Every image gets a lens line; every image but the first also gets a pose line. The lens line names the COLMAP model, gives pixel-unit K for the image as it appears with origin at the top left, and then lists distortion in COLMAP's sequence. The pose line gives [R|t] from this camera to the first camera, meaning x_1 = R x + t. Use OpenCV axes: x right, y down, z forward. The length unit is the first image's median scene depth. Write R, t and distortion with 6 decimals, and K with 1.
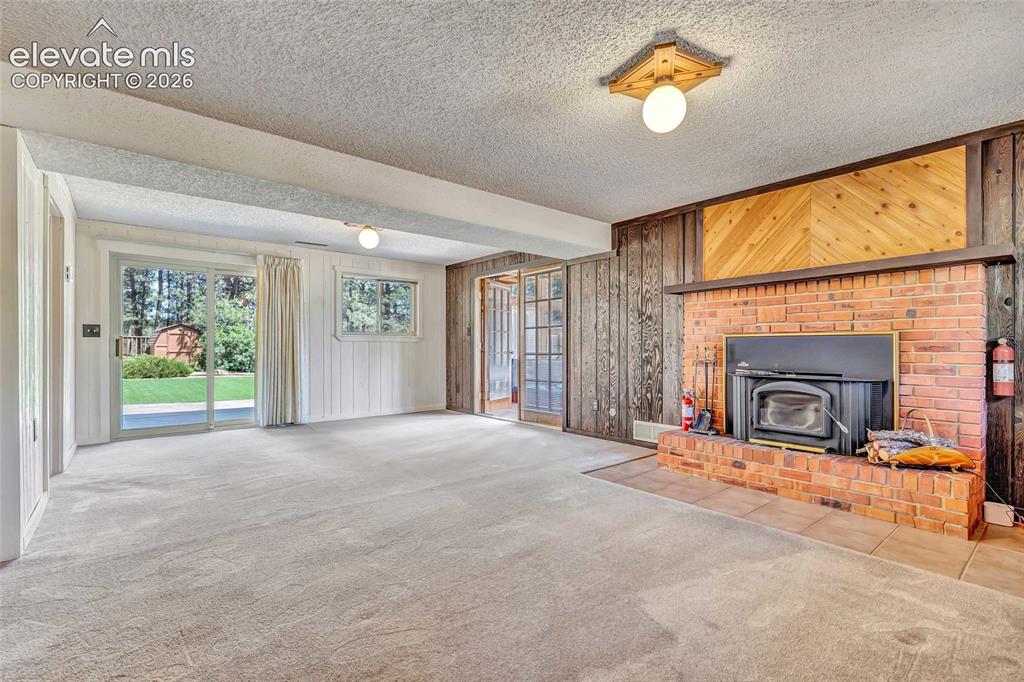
lens RADIAL K [[466.0, 0, 514.0], [0, 466.0, 347.7], [0, 0, 1]] dist [0.008550, -0.001461]
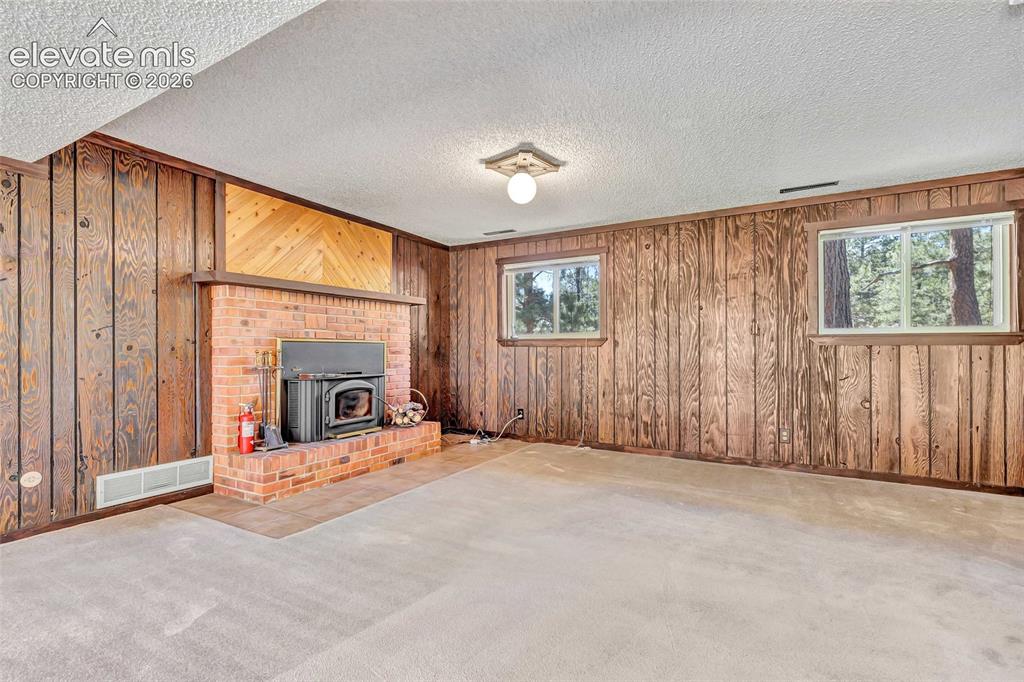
lens RADIAL K [[466.0, 0, 514.0], [0, 466.0, 347.7], [0, 0, 1]] dist [0.008550, -0.001461]
pose [[-0.348784, 0.002839, 0.937199, -0.622556], [-0.001872, 0.999991, -0.003726, -0.007218], [-0.937201, -0.003054, -0.348775, 0.929707]]
